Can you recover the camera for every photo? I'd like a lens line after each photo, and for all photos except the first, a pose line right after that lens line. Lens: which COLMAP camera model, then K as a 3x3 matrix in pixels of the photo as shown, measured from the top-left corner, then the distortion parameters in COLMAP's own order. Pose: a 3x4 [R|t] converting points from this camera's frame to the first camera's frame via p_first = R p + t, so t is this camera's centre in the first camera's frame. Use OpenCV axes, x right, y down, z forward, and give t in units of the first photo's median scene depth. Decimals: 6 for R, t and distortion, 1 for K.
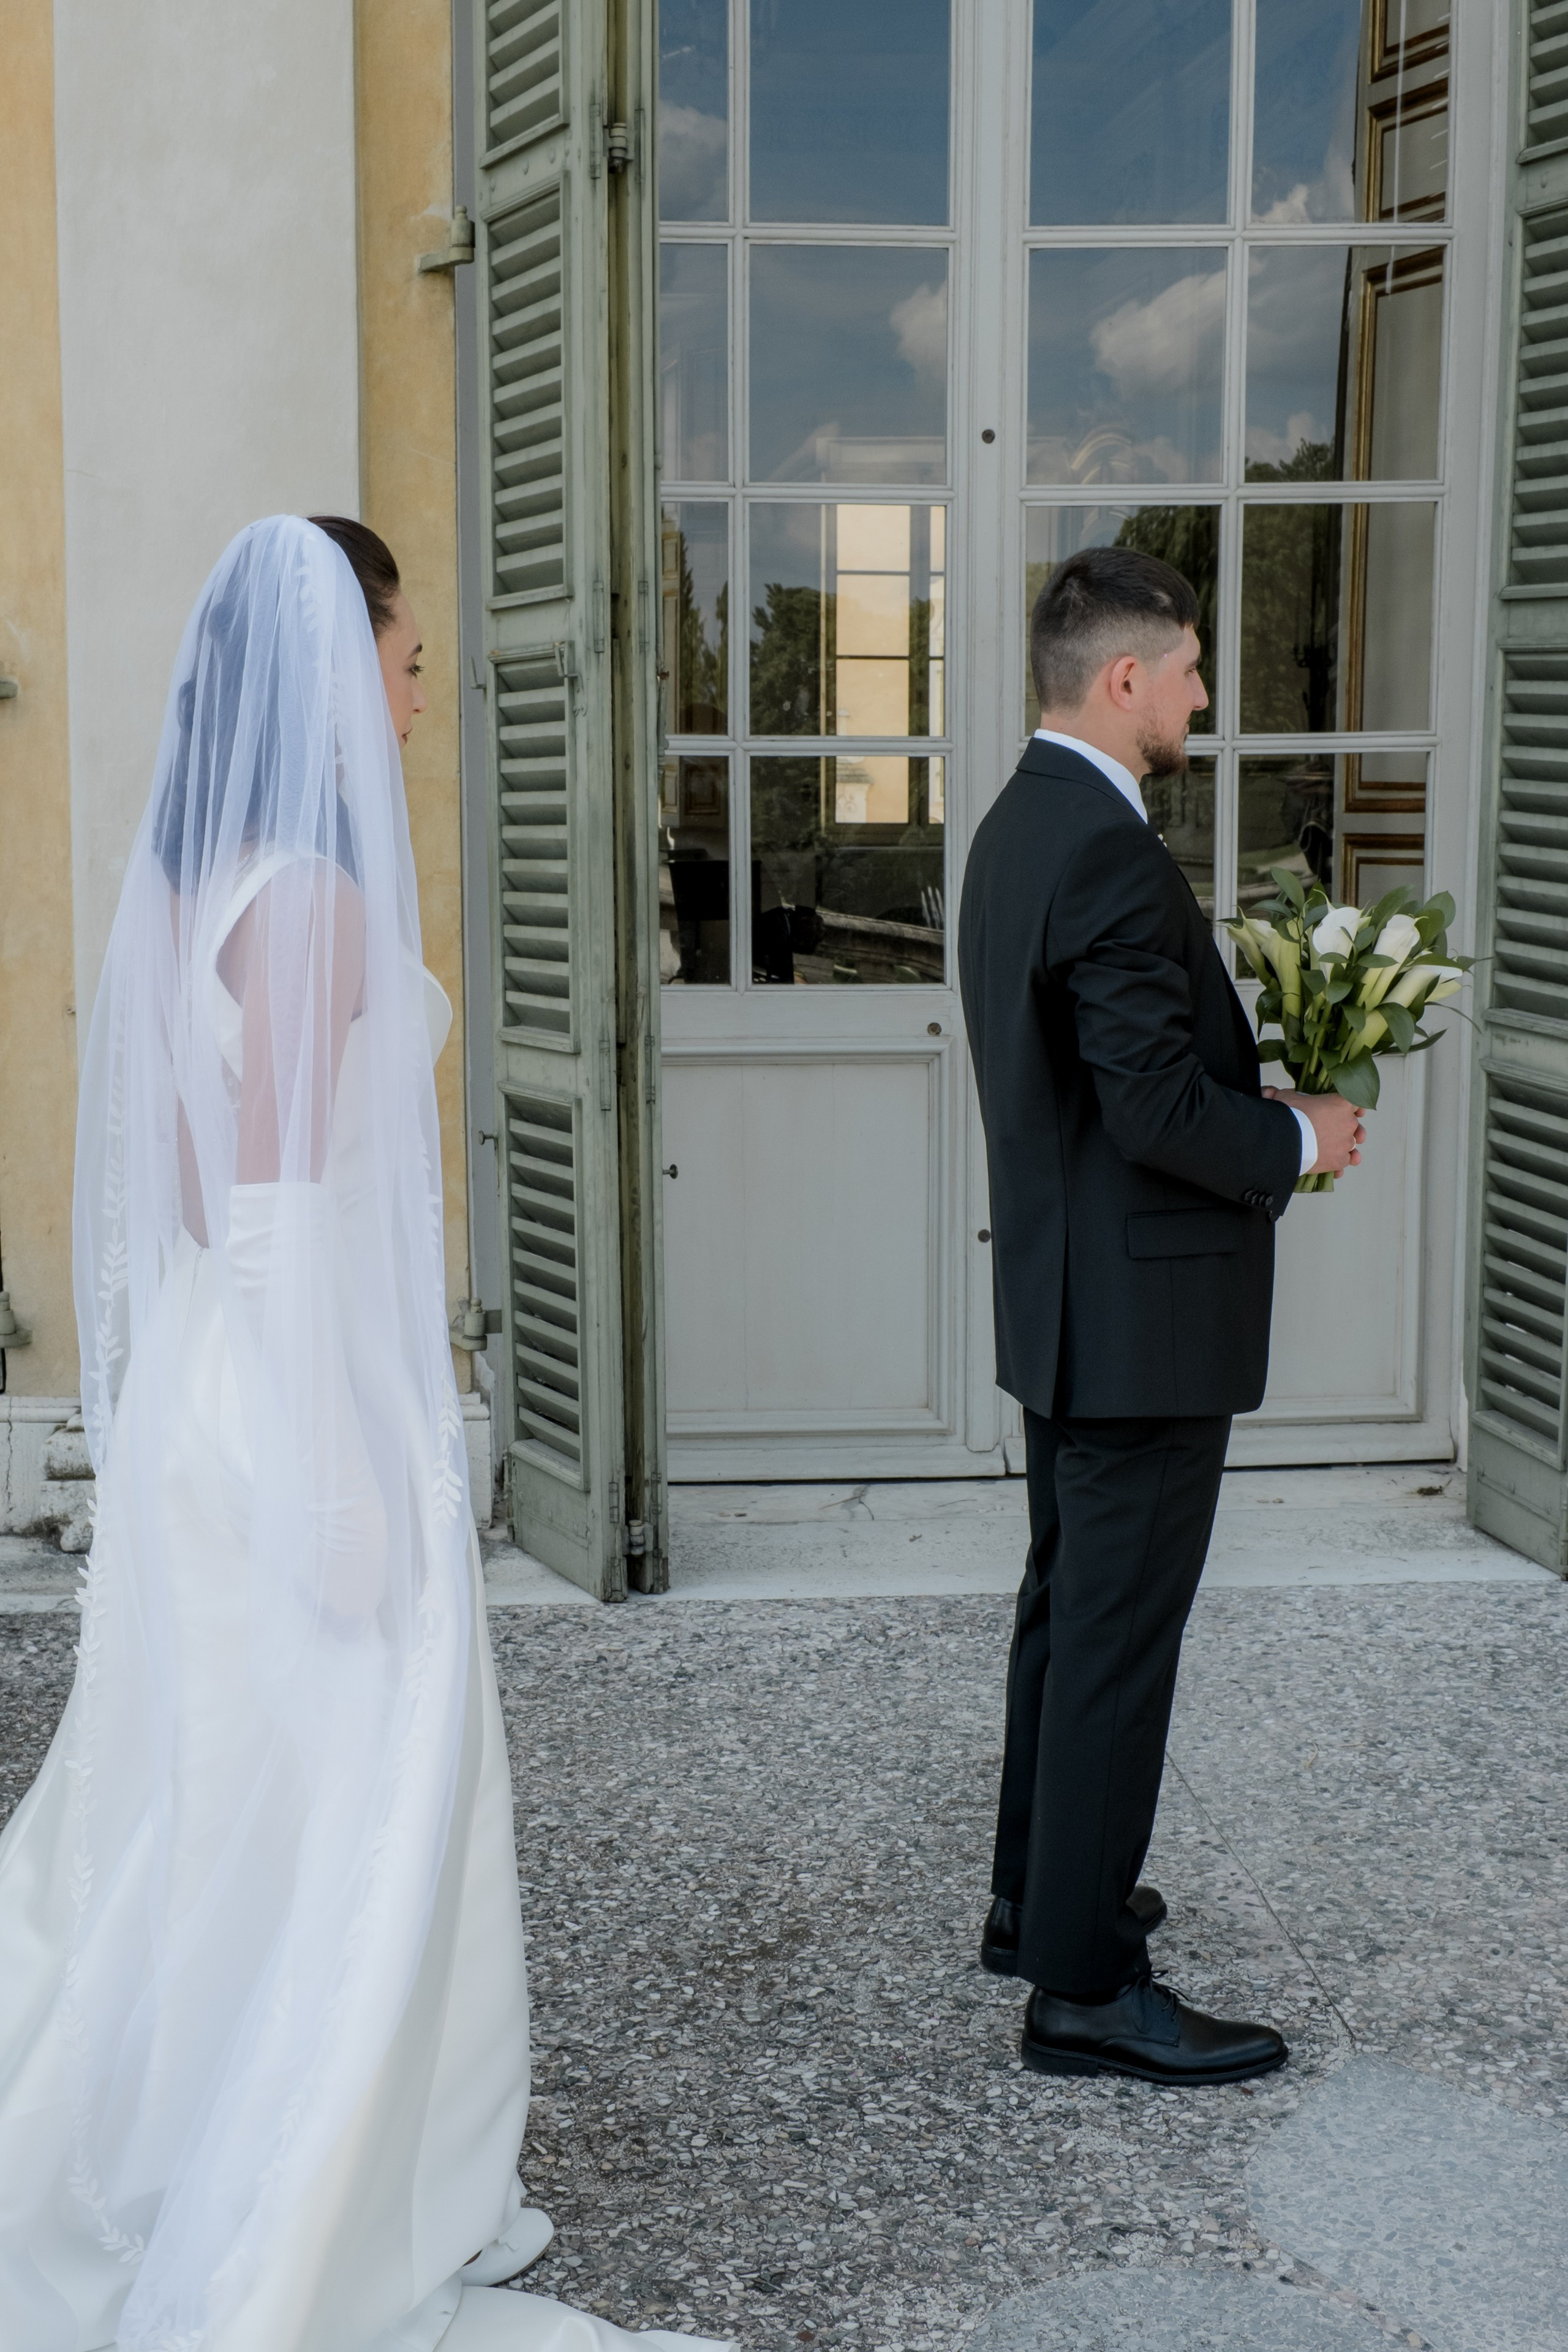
lens RADIAL K [[3025.5, 0, 784.0], [0, 3025.5, 1176.0], [0, 0, 1]] dist [0.163824, -0.002573]
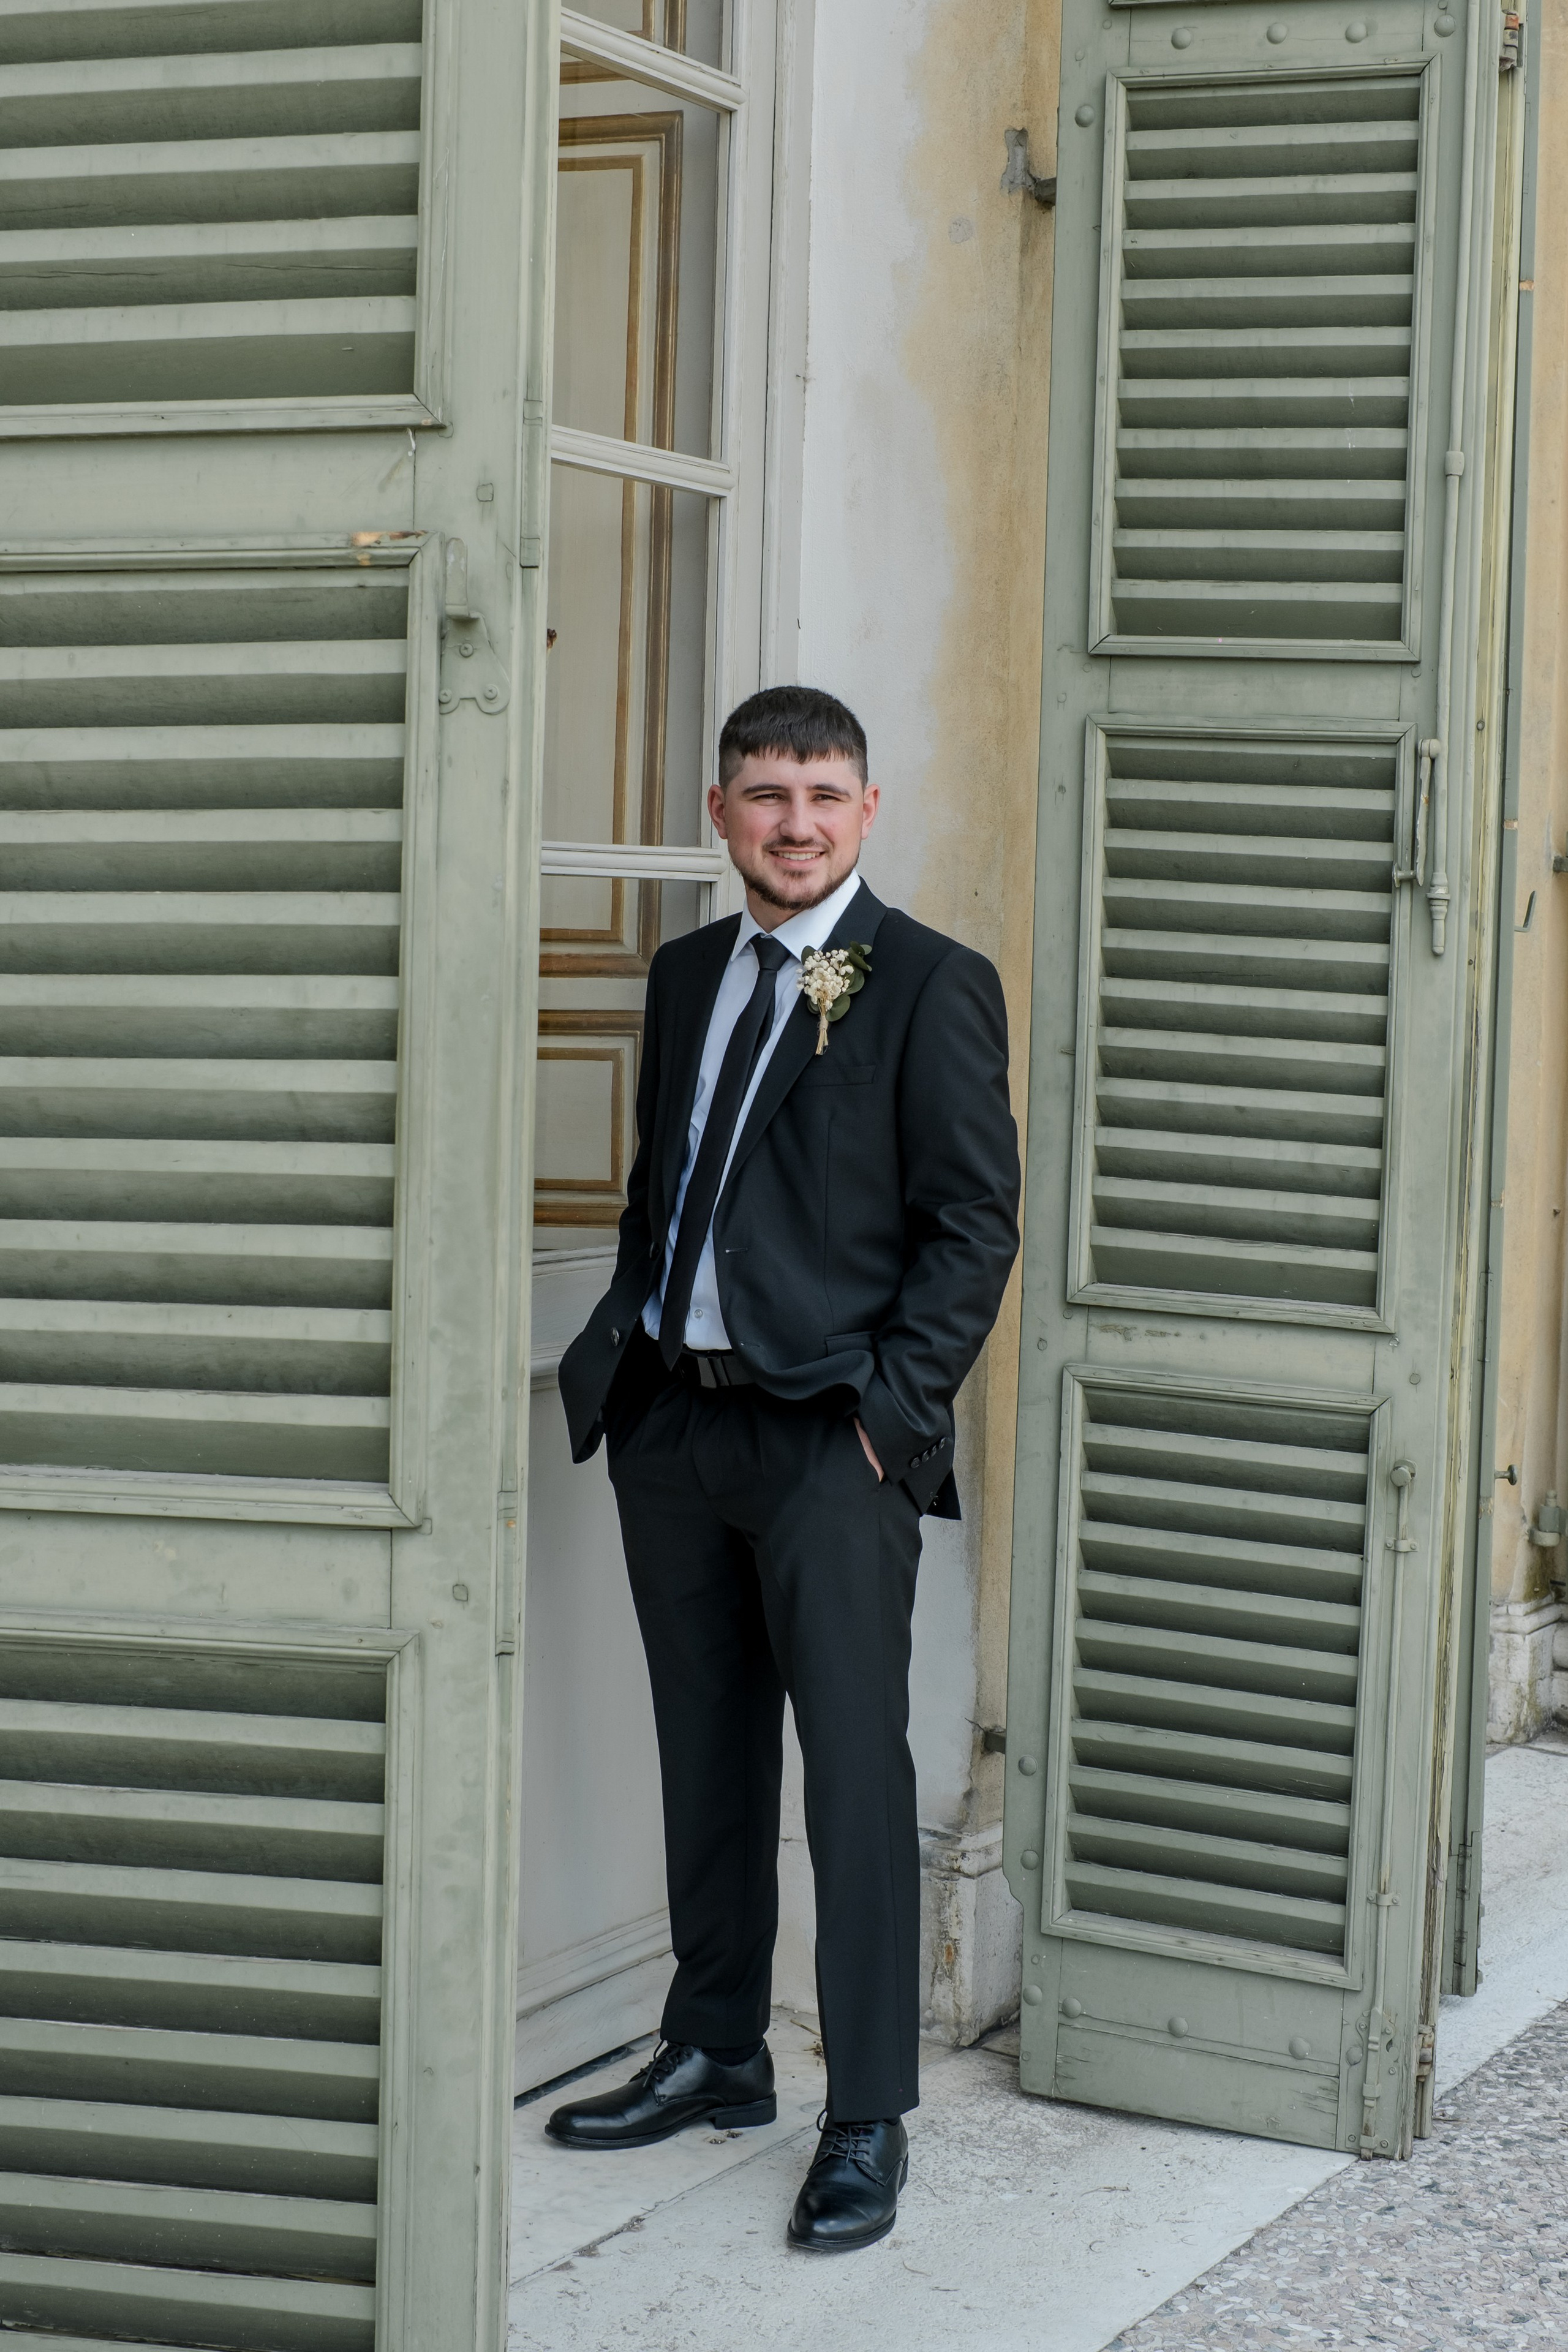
lens RADIAL K [[3356.4, 0, 784.0], [0, 3356.4, 1176.0], [0, 0, 1]] dist [-0.003571, 0.010404]
pose [[0.603254, -0.031906, 0.796910, -0.393723], [0.079597, 0.996619, -0.020353, -0.073650], [-0.793567, 0.075710, 0.603754, 0.672986]]
